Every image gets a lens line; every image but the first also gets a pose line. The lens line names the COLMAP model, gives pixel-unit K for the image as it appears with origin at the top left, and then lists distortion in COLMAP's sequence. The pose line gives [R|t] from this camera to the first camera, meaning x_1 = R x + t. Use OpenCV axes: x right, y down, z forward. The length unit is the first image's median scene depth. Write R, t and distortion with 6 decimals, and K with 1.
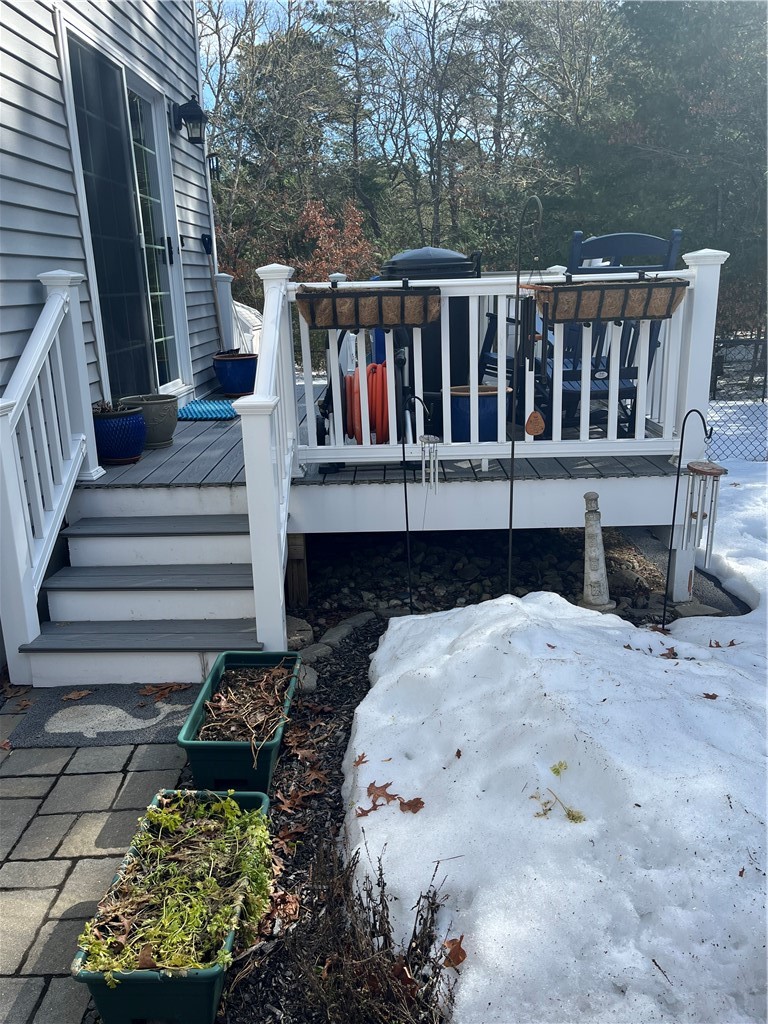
lens RADIAL K [[806.1, 0, 384.0], [0, 806.1, 512.0], [0, 0, 1]] dist [0.014946, 0.002768]
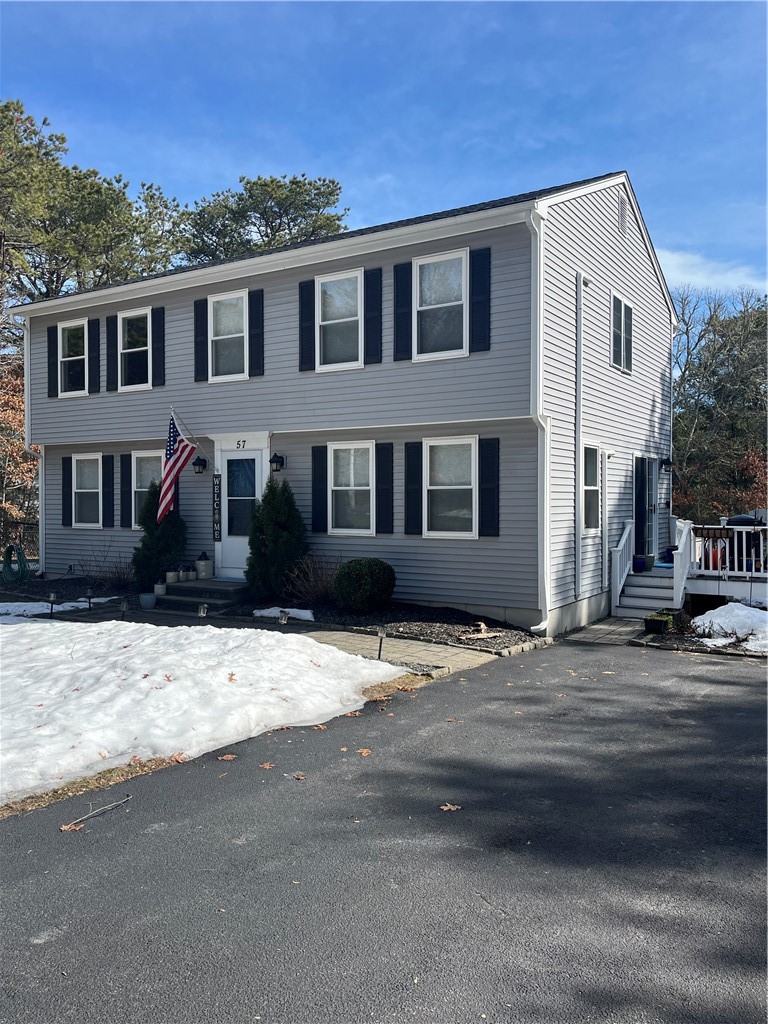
lens RADIAL K [[806.1, 0, 384.0], [0, 806.1, 512.0], [0, 0, 1]] dist [0.014946, 0.002768]
pose [[0.858956, 0.036720, -0.510732, 0.545258], [-0.163985, 0.964620, -0.206440, 0.634618], [0.485081, 0.261075, 0.834587, -2.708862]]
